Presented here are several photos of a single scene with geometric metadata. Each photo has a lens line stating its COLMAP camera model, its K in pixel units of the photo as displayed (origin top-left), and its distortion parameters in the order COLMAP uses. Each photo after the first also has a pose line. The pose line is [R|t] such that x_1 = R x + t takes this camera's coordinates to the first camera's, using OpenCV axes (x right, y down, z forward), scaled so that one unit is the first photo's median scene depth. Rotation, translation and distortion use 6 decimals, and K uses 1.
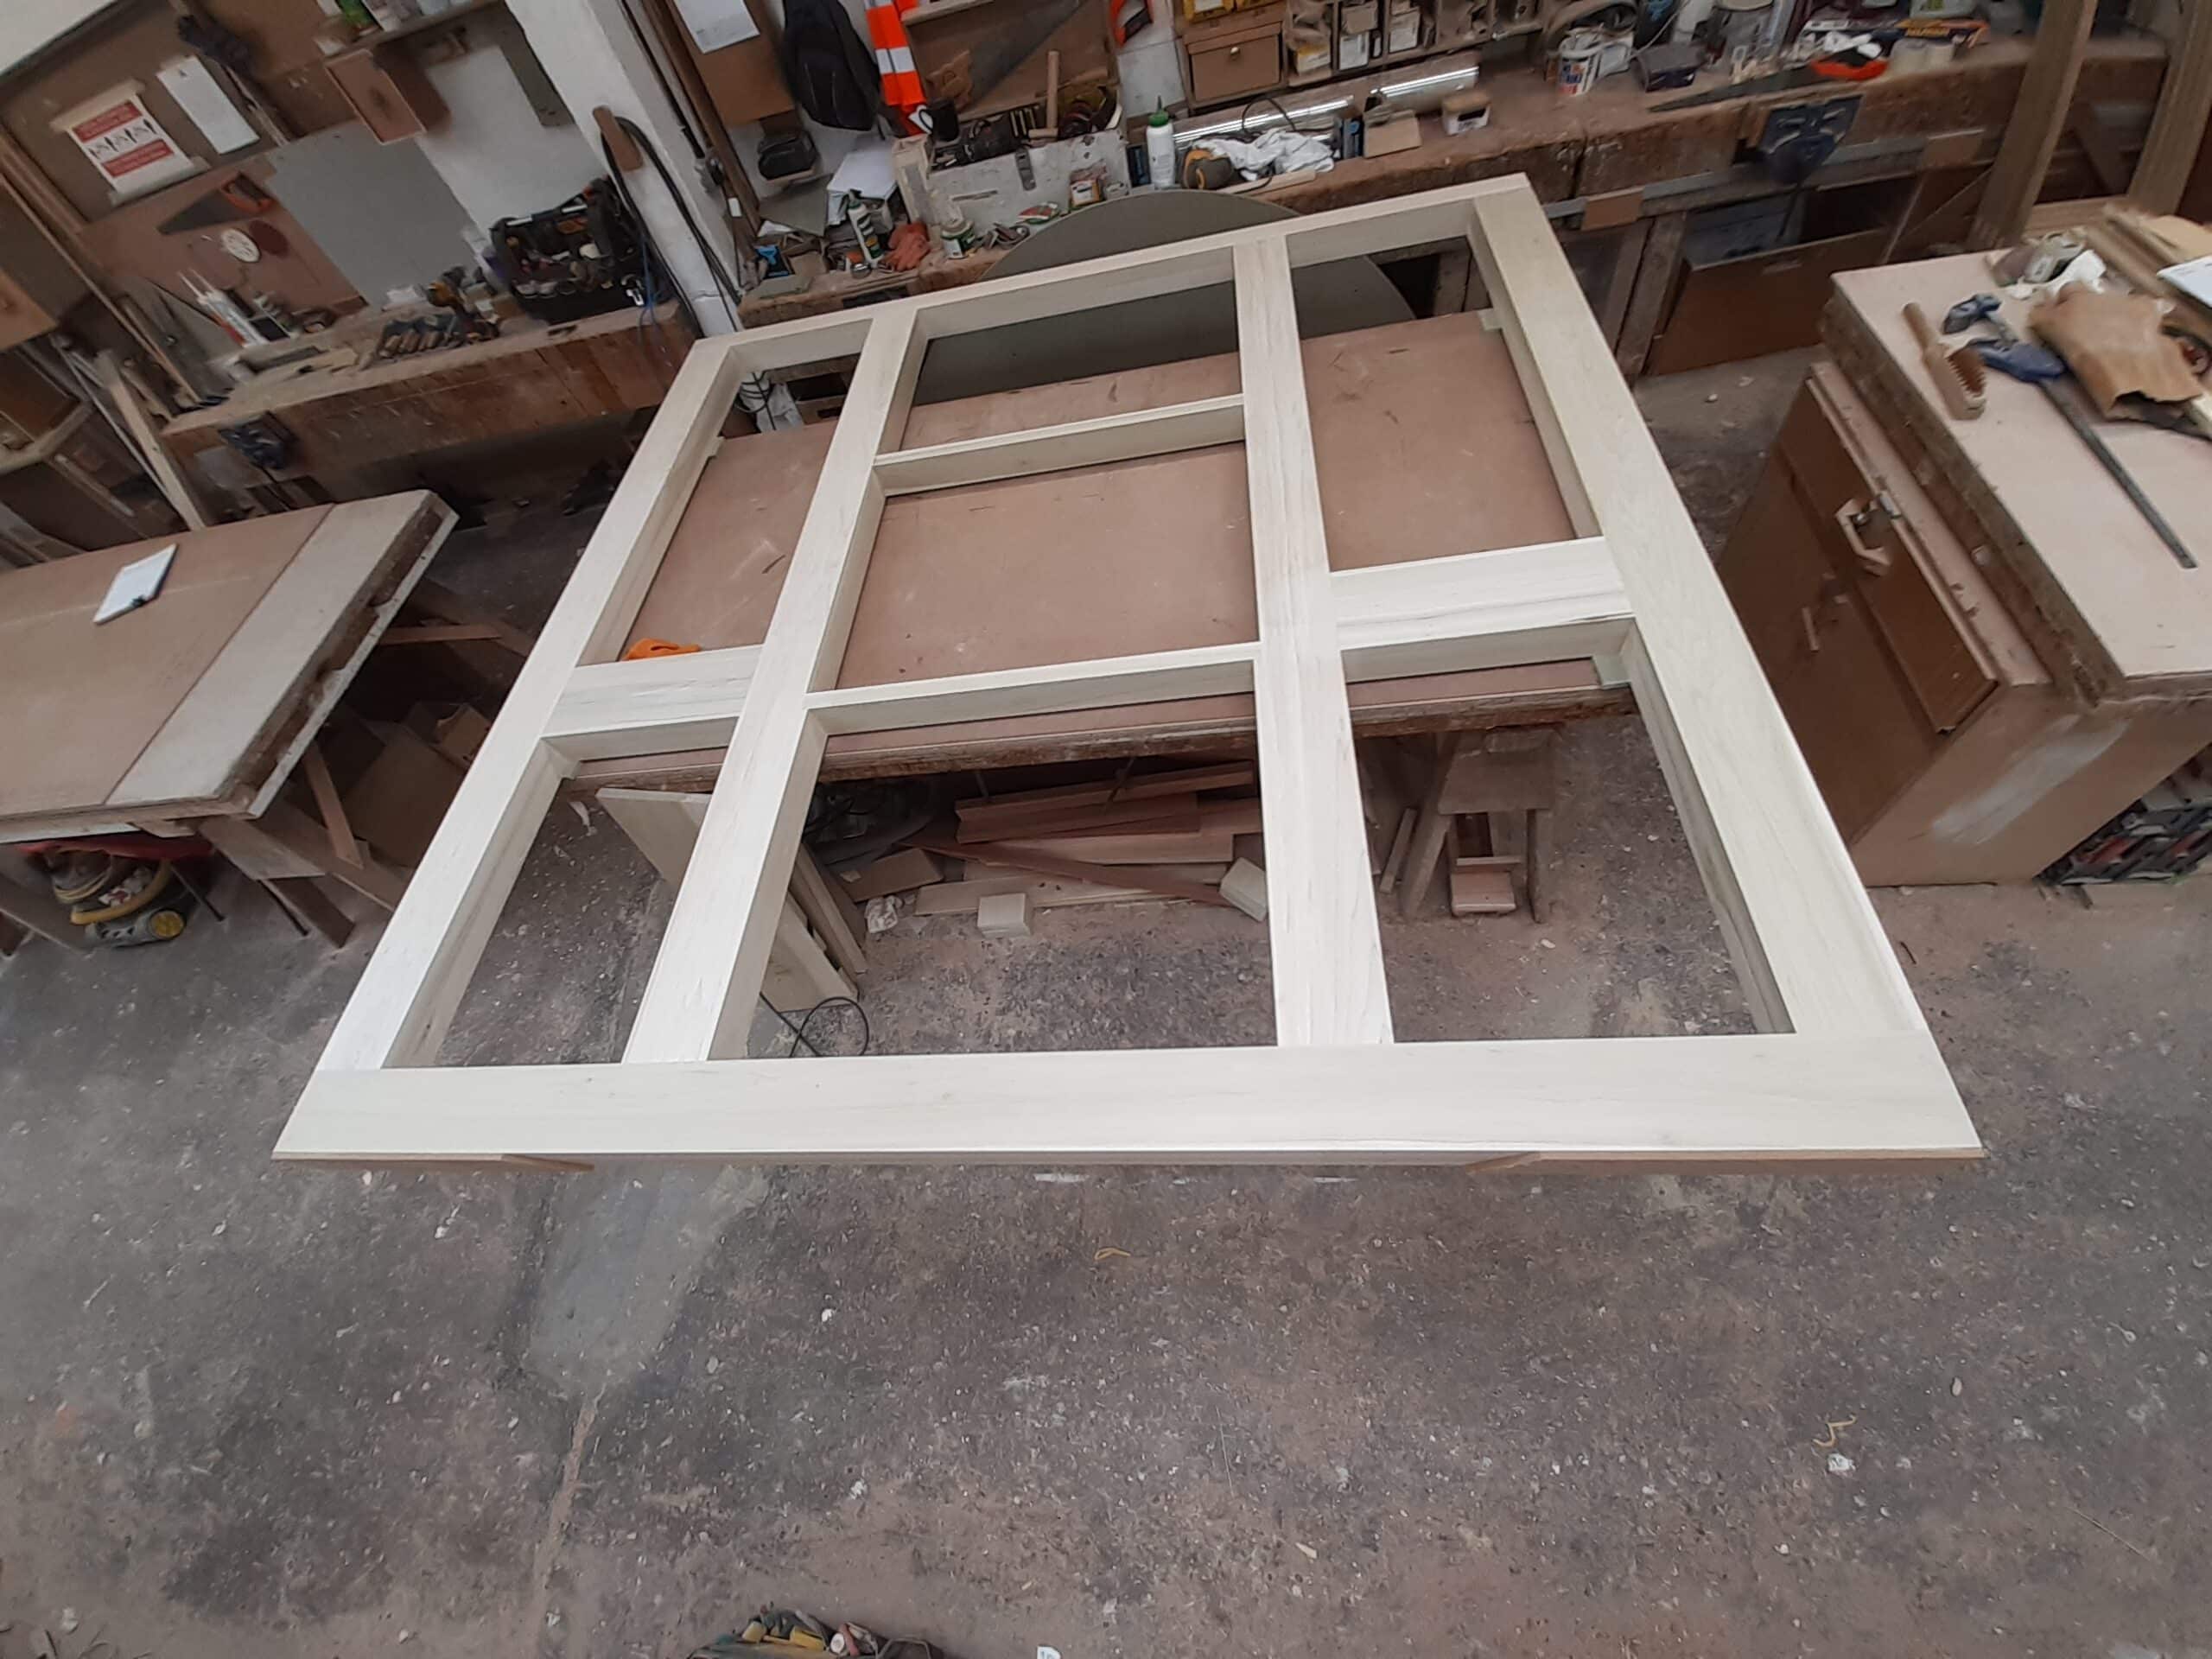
lens RADIAL K [[889.1, 0, 1074.8], [0, 889.1, 838.6], [0, 0, 1]] dist [-0.013320, -0.002524]
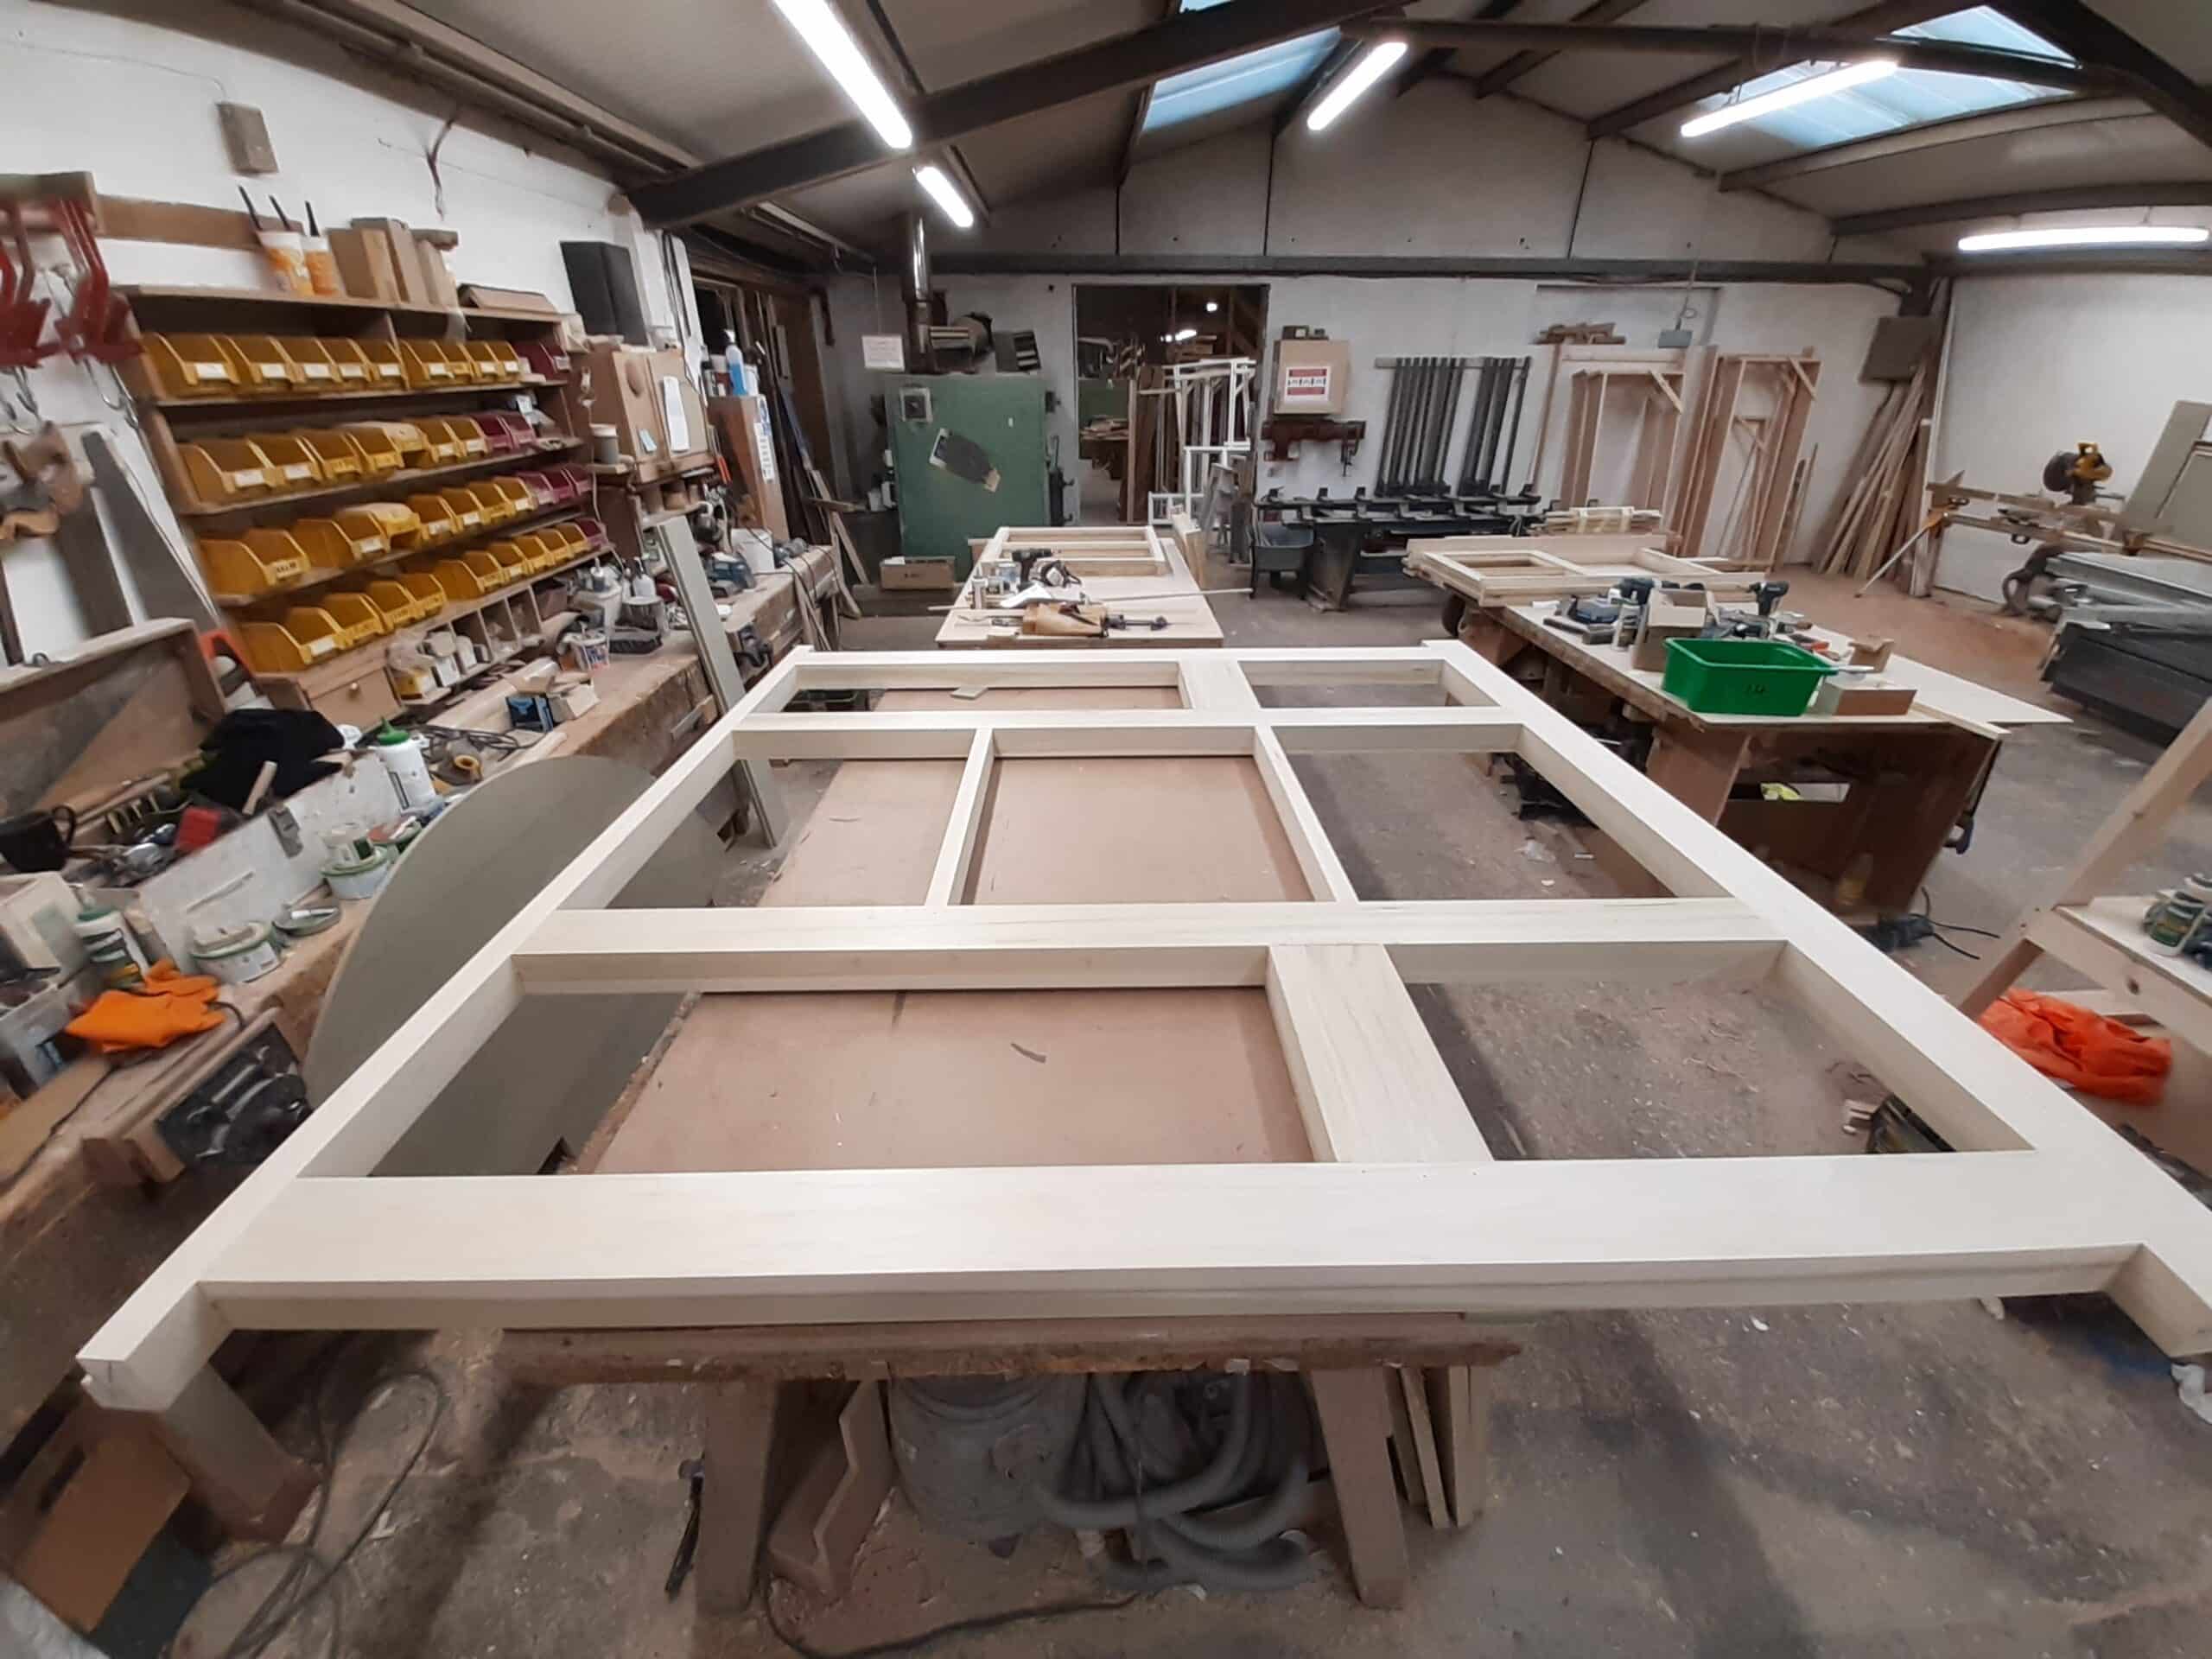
lens RADIAL K [[889.1, 0, 1105.0], [0, 889.1, 818.3], [0, 0, 1]] dist [-0.013320, -0.002524]
pose [[-0.078227, -0.258808, 0.962756, -0.725462], [0.852992, 0.482493, 0.199012, -0.385970], [-0.516029, 0.836791, 0.183017, 0.574365]]
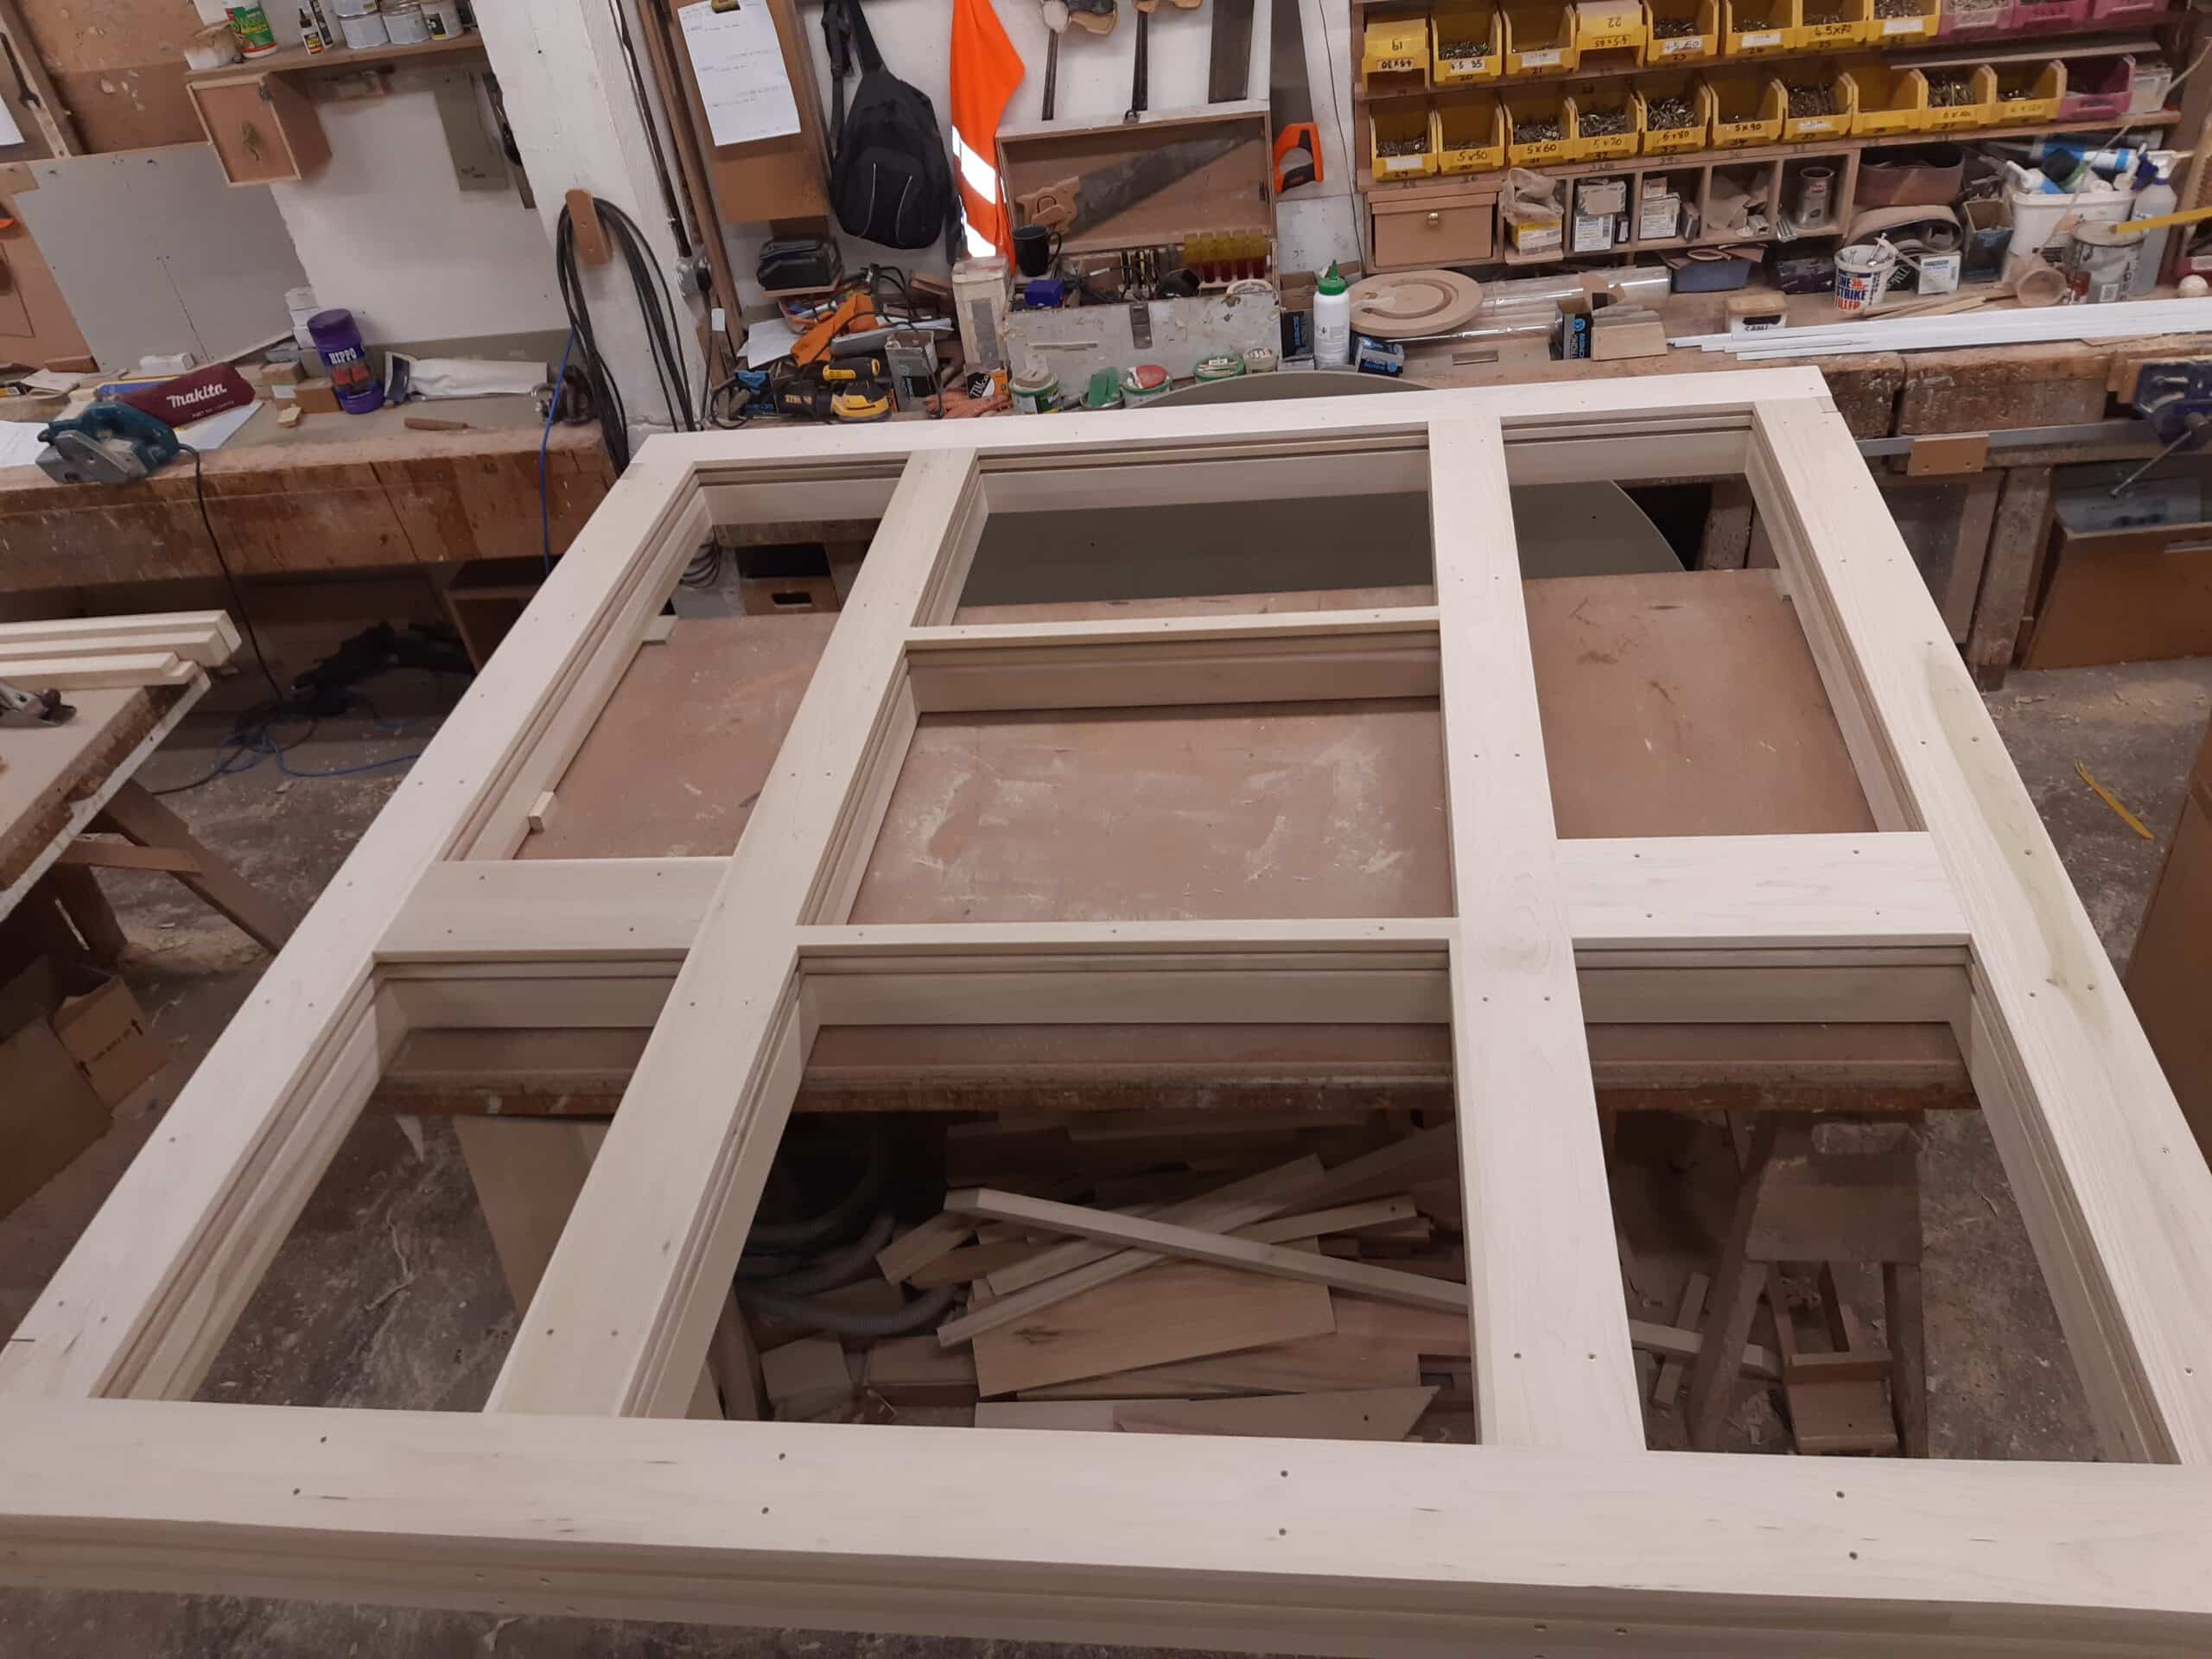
lens RADIAL K [[1694.6, 0, 1102.4], [0, 1694.6, 832.3], [0, 0, 1]] dist [-0.012060, -0.007390]
pose [[0.994915, 0.099925, 0.012576, -0.064644], [-0.090899, 0.944701, -0.315084, 0.075111], [-0.043366, 0.312339, 0.948980, -0.188001]]
